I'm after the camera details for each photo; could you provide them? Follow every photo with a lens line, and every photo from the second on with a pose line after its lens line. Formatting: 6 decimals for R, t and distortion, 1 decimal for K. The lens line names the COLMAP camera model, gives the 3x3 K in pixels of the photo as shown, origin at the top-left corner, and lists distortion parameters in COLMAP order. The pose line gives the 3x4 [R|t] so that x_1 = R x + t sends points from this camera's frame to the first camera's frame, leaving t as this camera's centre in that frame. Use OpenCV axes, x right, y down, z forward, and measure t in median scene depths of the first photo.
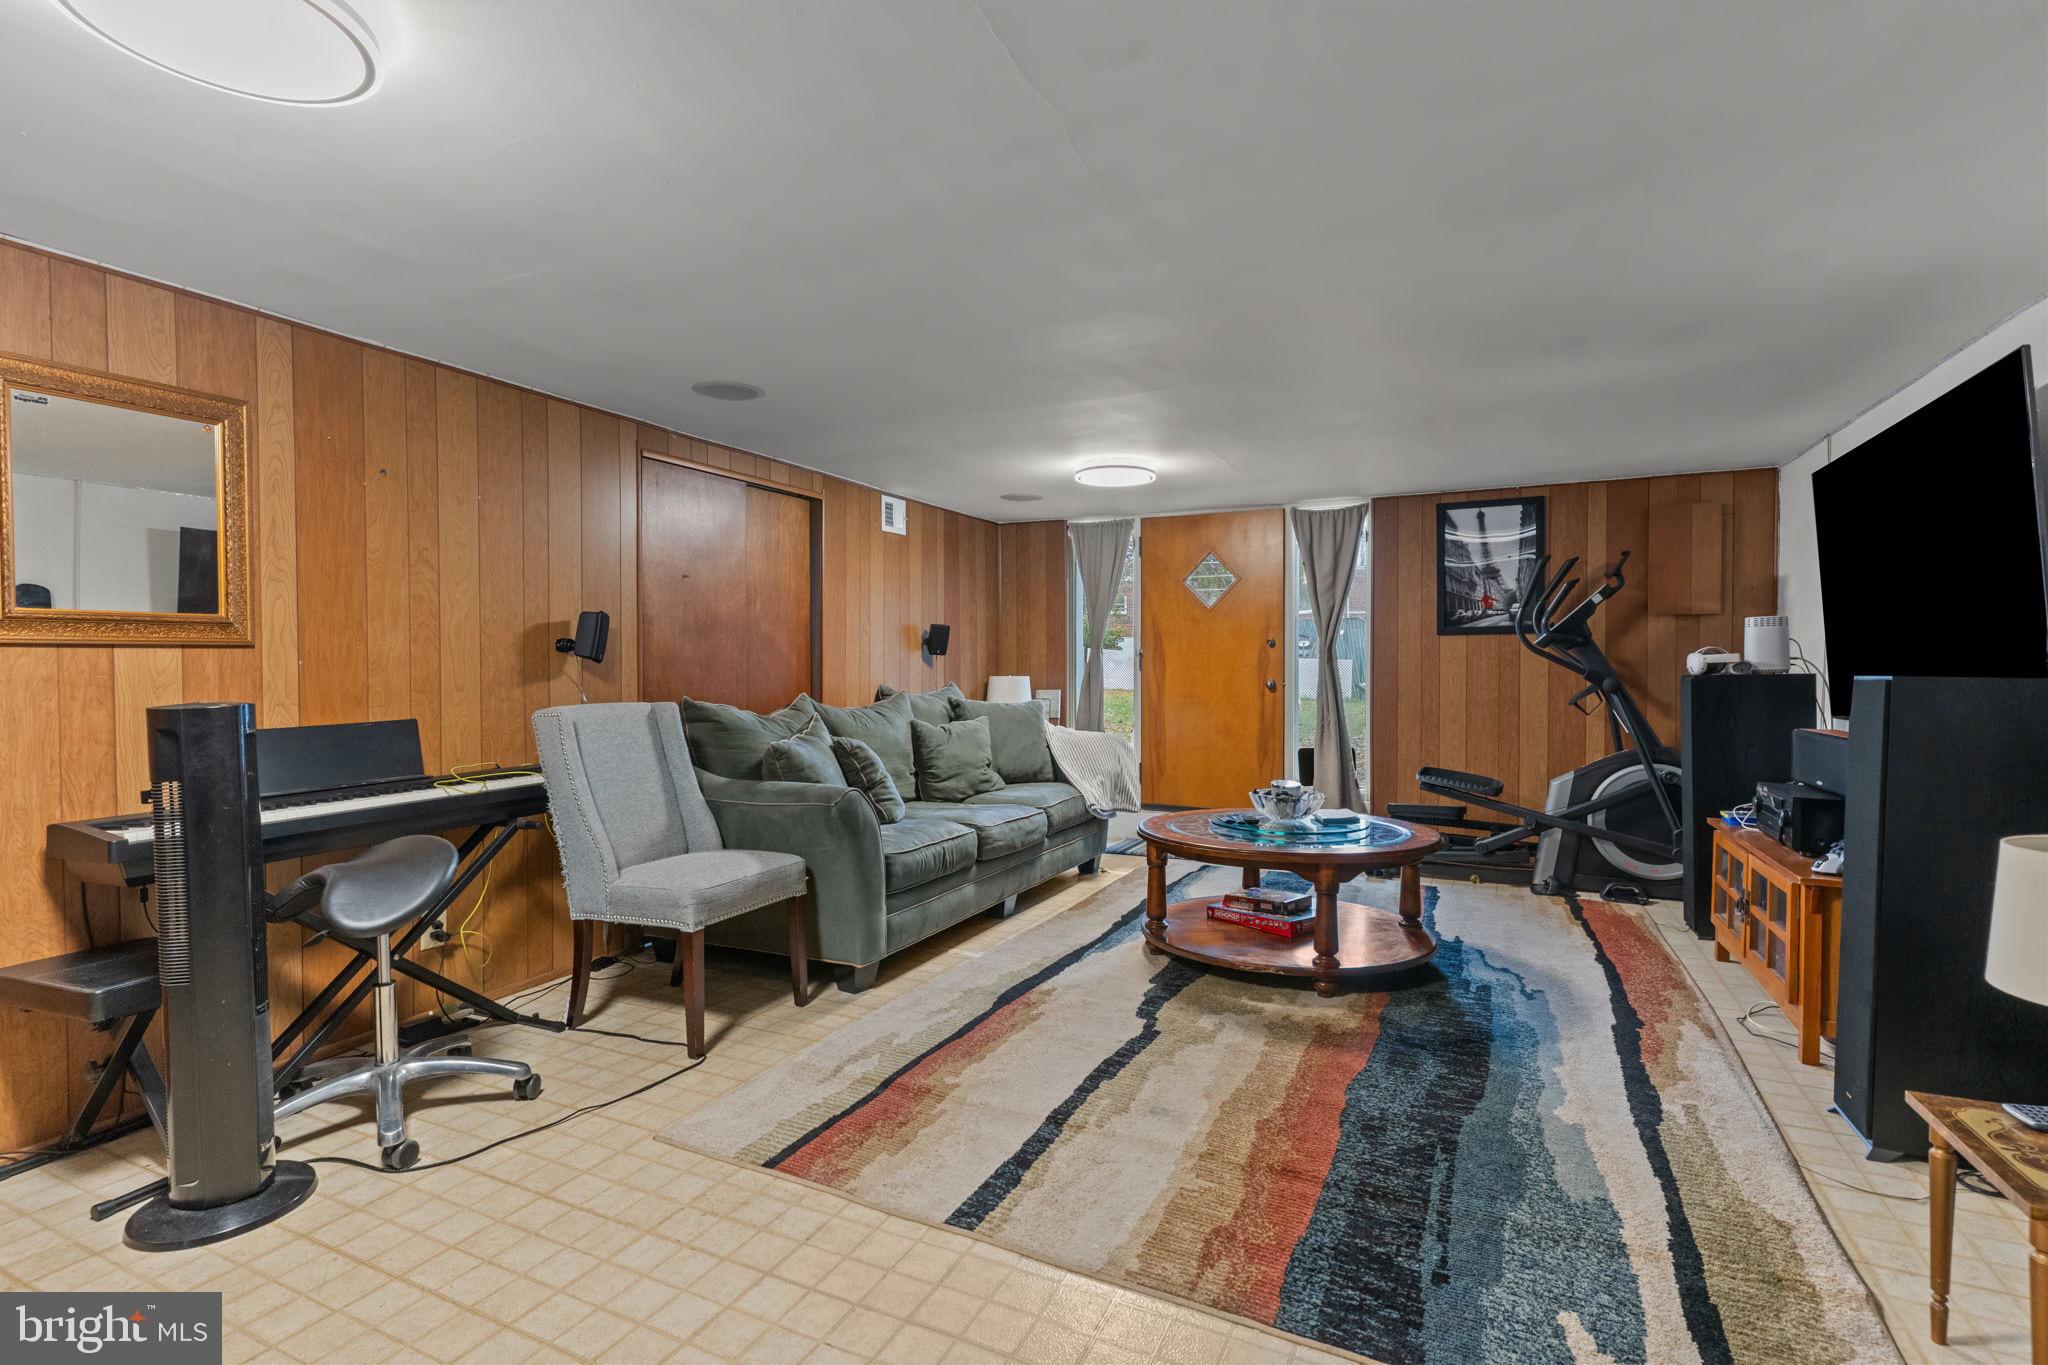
lens RADIAL K [[970.1, 0, 1024.0], [0, 970.1, 682.5], [0, 0, 1]] dist [-0.000795, -0.000085]
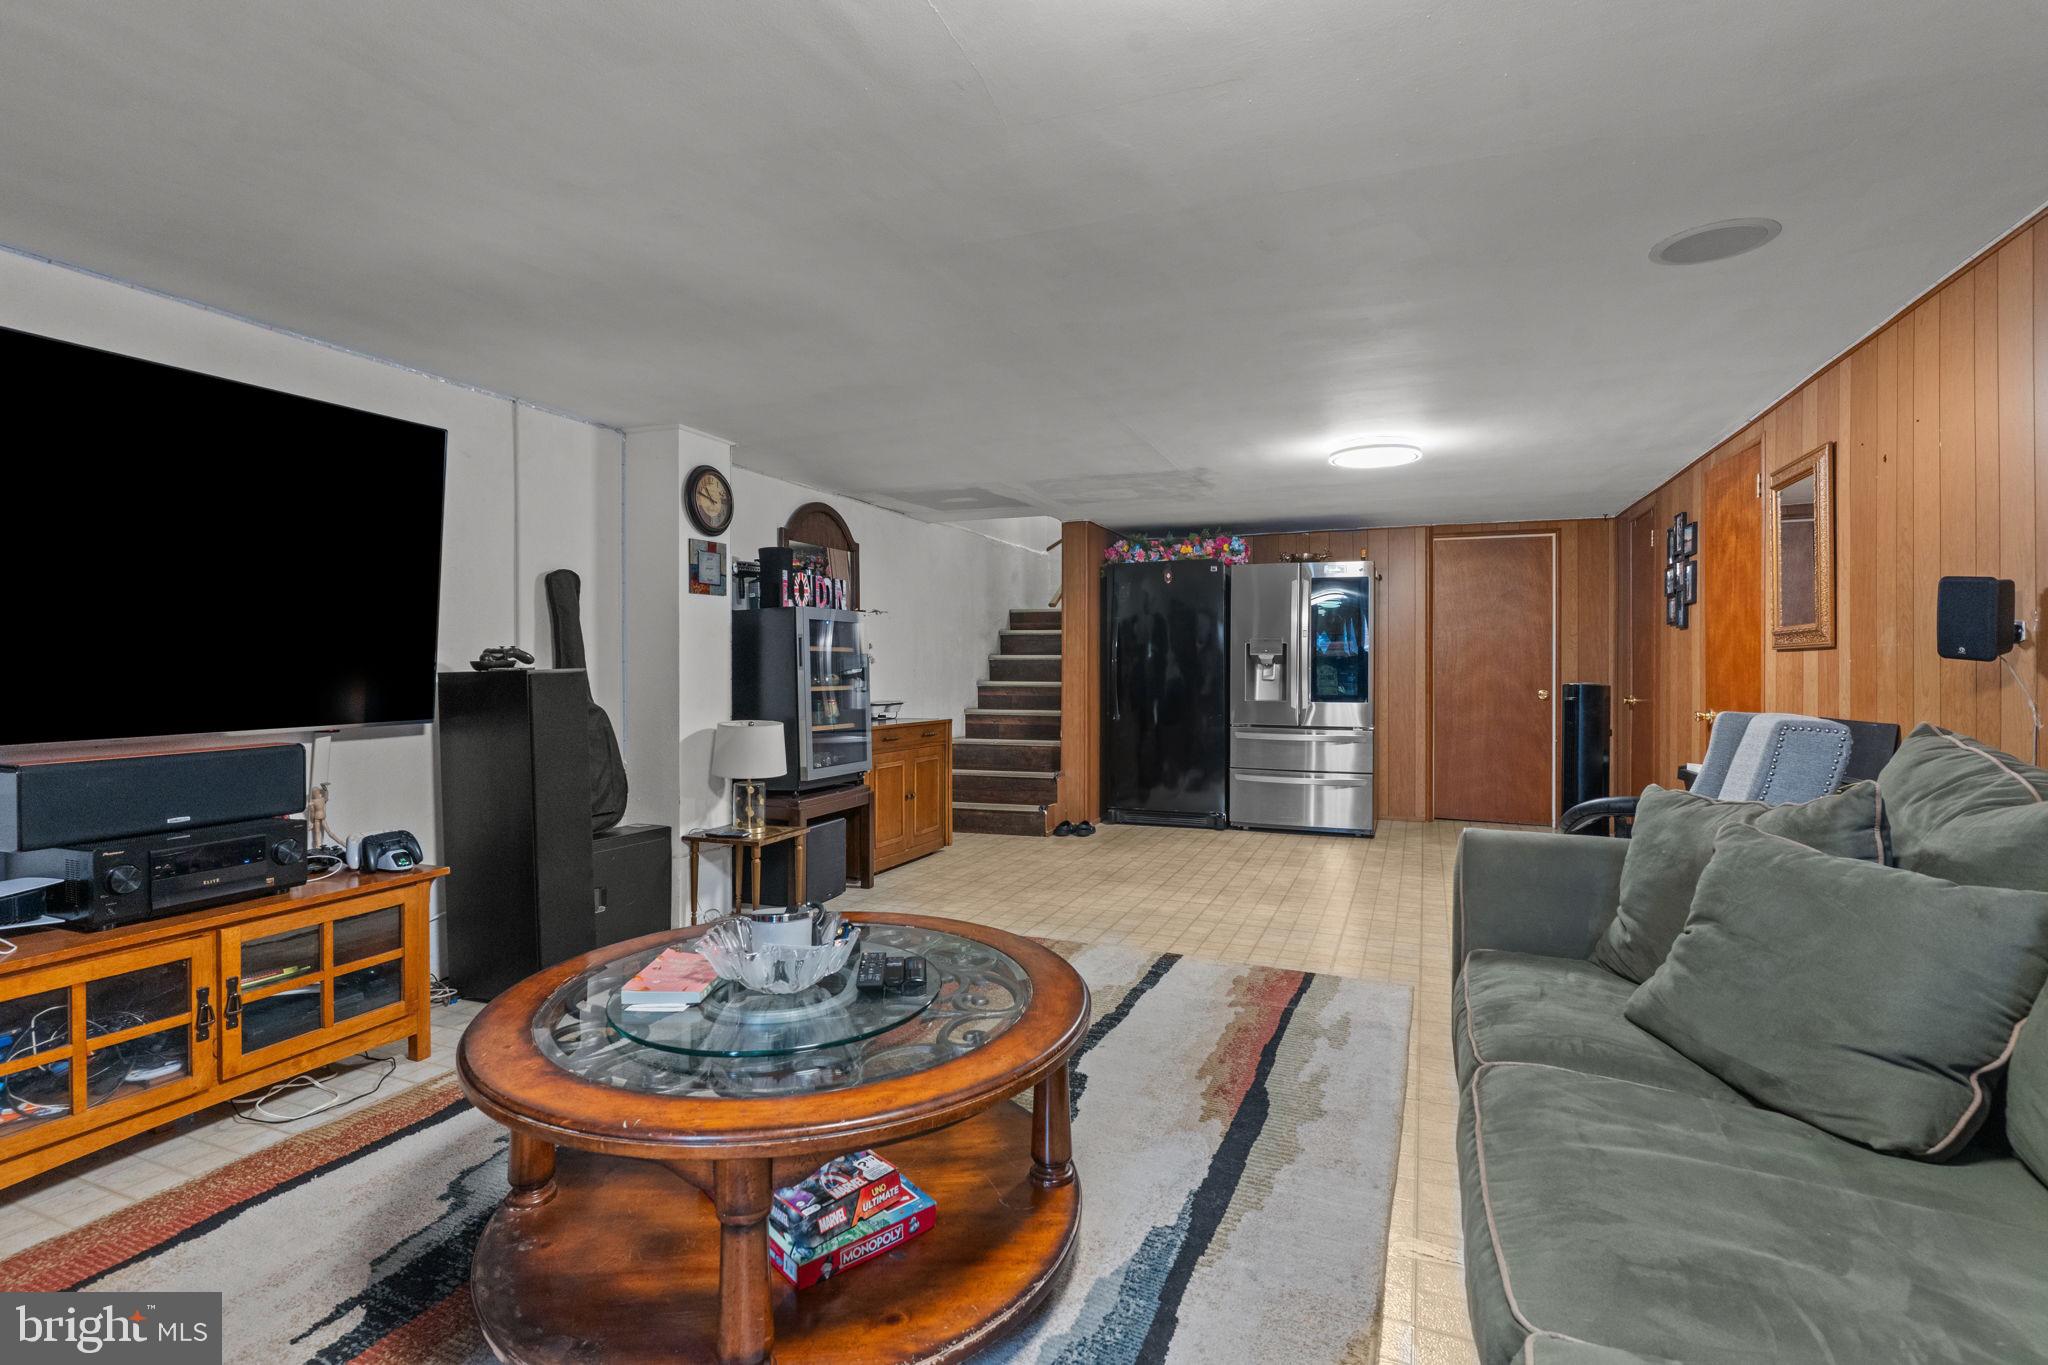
lens RADIAL K [[970.1, 0, 1024.0], [0, 970.1, 682.5], [0, 0, 1]] dist [-0.000795, -0.000085]
pose [[-0.998197, 0.001306, -0.060006, 0.211289], [-0.000766, 0.999405, 0.034481, -0.029671], [0.060015, 0.034464, -0.997602, 1.747670]]
